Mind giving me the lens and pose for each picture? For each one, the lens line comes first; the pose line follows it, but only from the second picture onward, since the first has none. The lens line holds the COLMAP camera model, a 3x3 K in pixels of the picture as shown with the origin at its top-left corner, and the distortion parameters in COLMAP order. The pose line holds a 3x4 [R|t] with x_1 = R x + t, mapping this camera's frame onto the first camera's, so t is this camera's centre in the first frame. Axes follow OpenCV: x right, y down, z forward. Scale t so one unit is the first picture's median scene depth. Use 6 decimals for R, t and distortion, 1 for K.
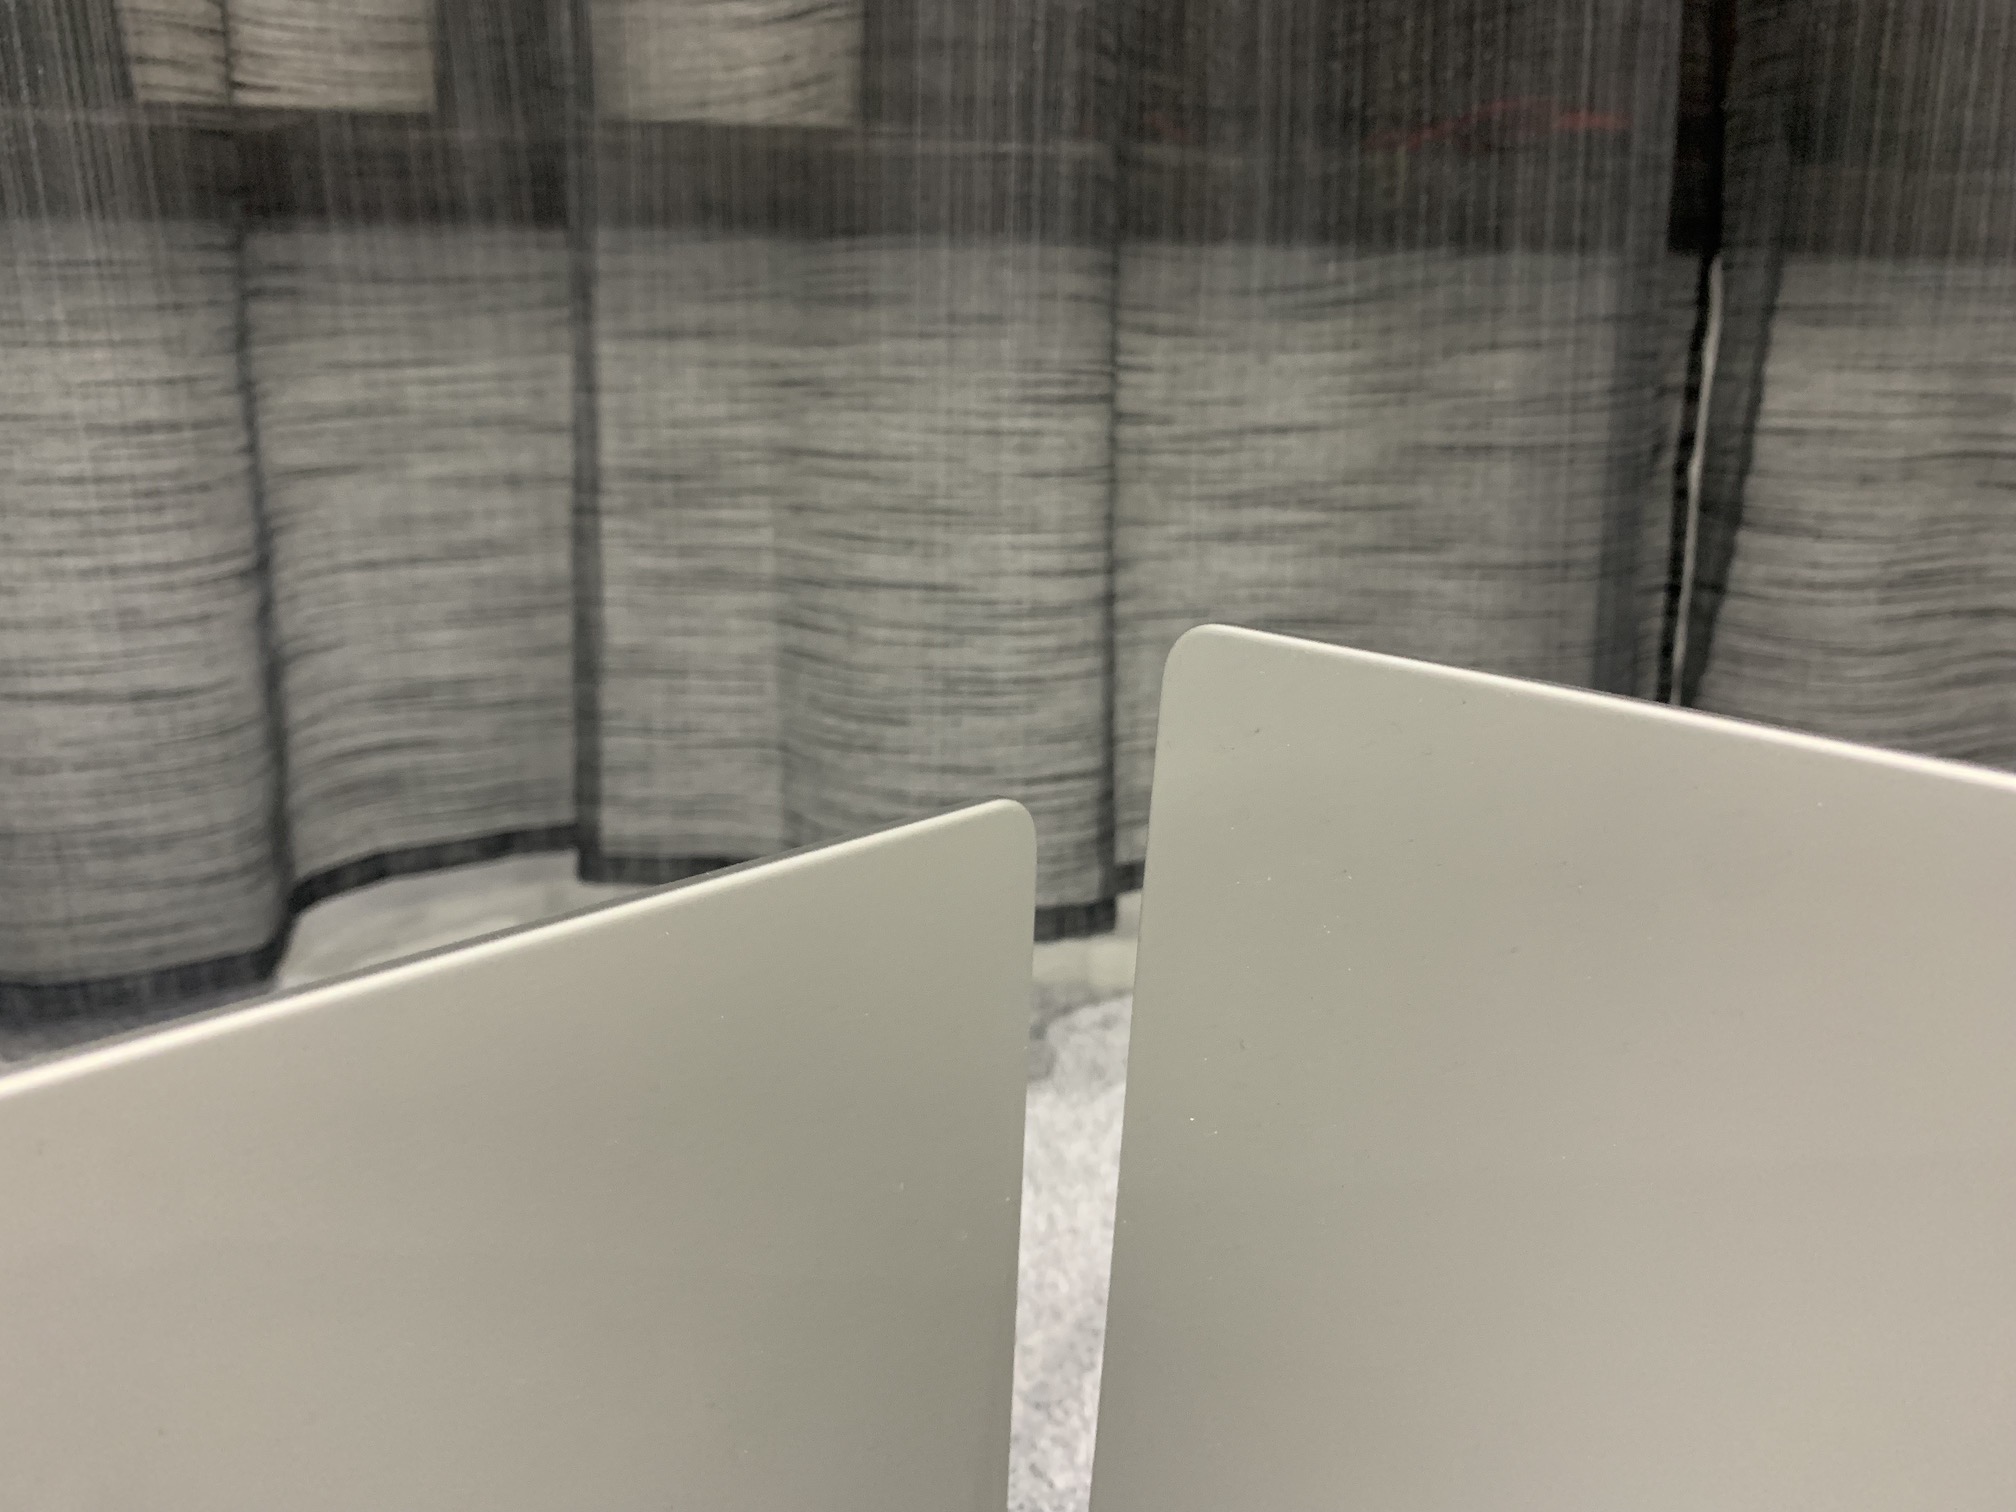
lens RADIAL K [[1551.0, 0, 993.3], [0, 1551.0, 771.6], [0, 0, 1]] dist [0.043333, -0.088405]
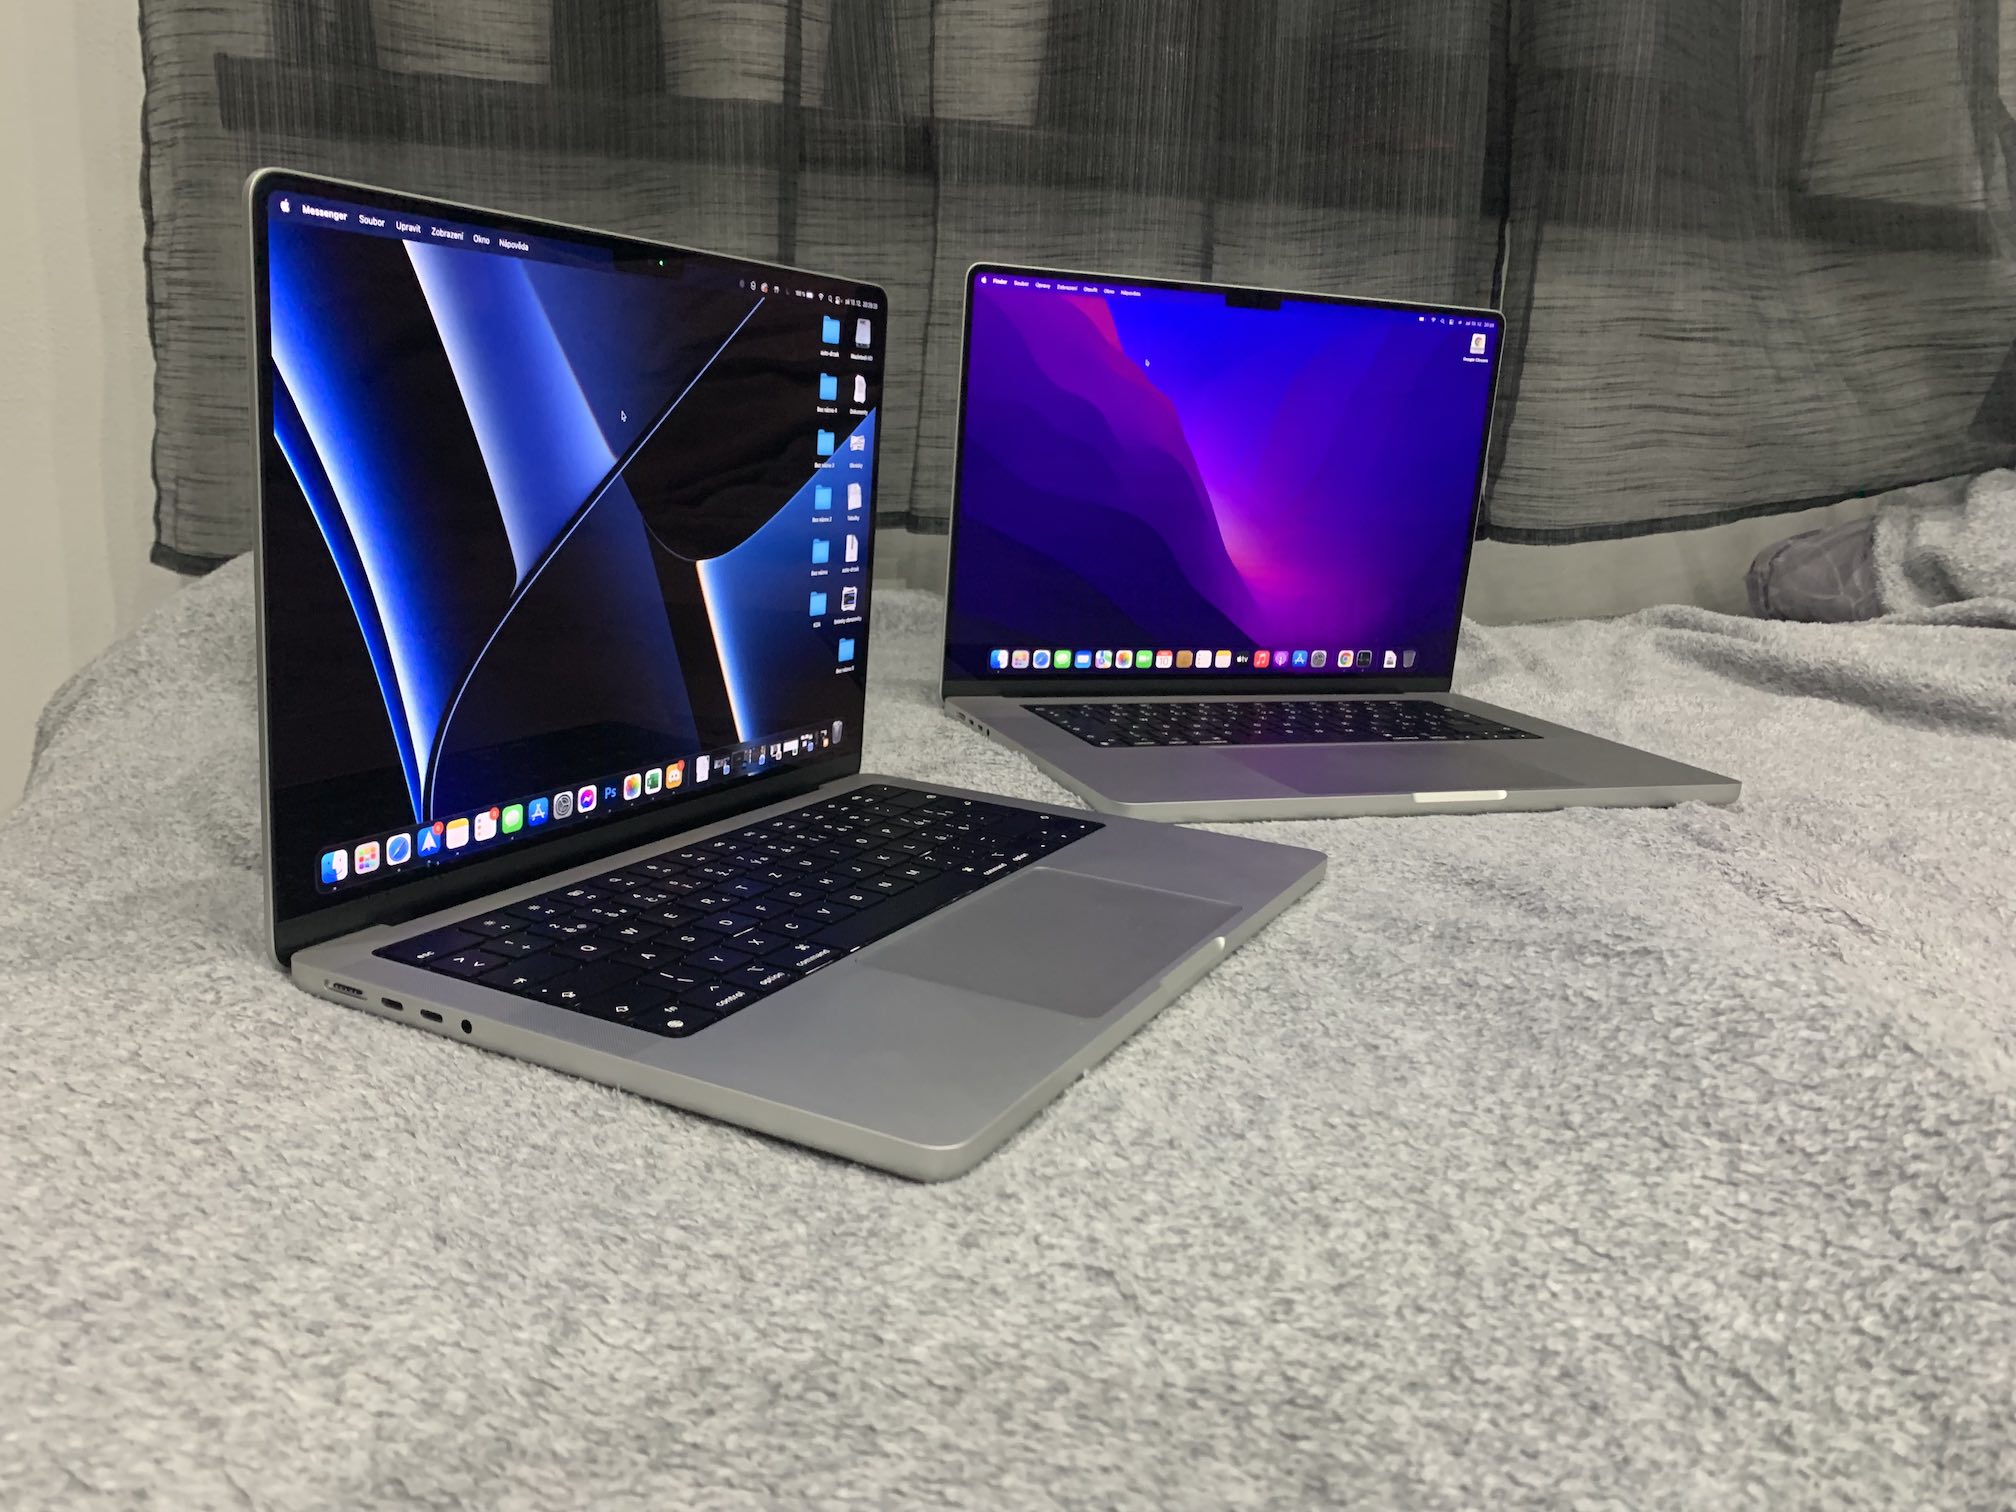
lens RADIAL K [[1525.6, 0, 1008.0], [0, 1525.6, 756.0], [0, 0, 1]] dist [-0.001097, -0.002170]
pose [[0.994635, -0.003126, 0.103403, -0.378127], [0.004762, 0.999867, -0.015581, 0.401480], [-0.103341, 0.015990, 0.994517, -0.876083]]
